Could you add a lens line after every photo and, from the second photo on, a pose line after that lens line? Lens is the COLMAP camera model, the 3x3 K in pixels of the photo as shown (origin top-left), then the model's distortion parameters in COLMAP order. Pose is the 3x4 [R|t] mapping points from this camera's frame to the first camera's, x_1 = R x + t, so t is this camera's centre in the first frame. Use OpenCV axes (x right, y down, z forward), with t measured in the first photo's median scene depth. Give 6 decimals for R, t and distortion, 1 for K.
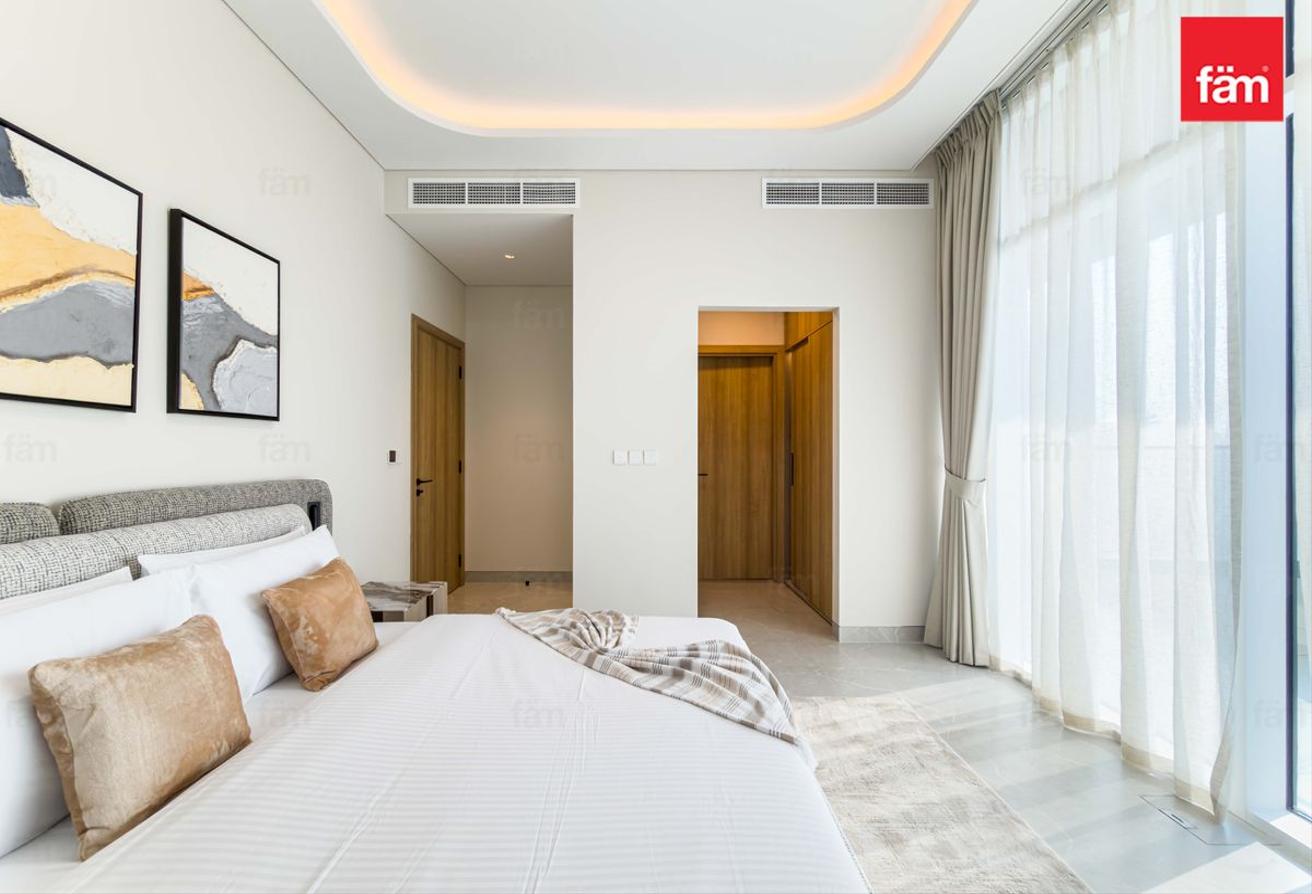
lens RADIAL K [[525.9, 0, 646.2], [0, 525.9, 444.0], [0, 0, 1]] dist [0.003508, -0.001241]
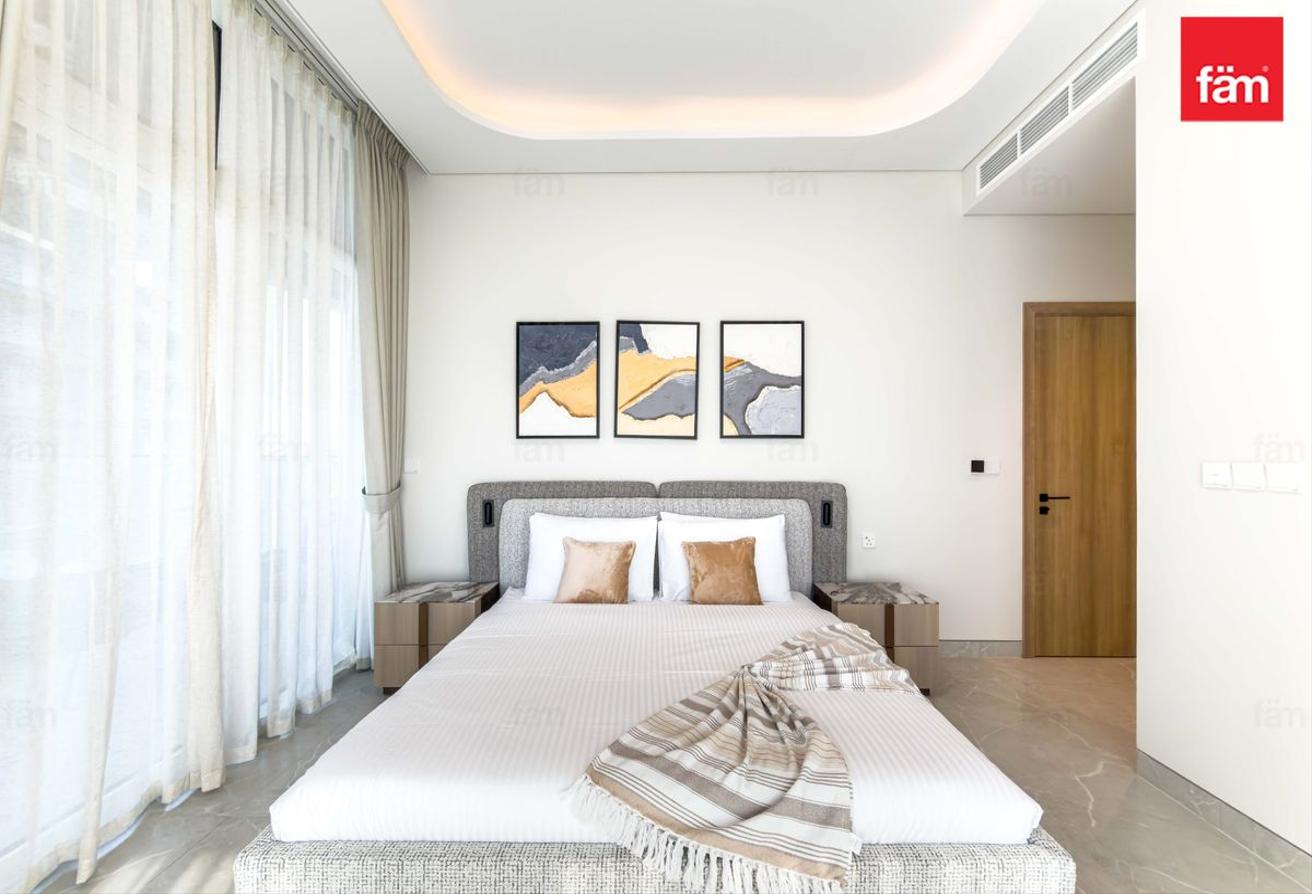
lens RADIAL K [[525.9, 0, 649.8], [0, 525.9, 457.9], [0, 0, 1]] dist [0.003508, -0.001241]
pose [[-0.003505, -0.001995, -0.999992, 0.757977], [0.010738, 0.999940, -0.002033, 0.005976], [0.999936, -0.010745, -0.003484, 0.691076]]
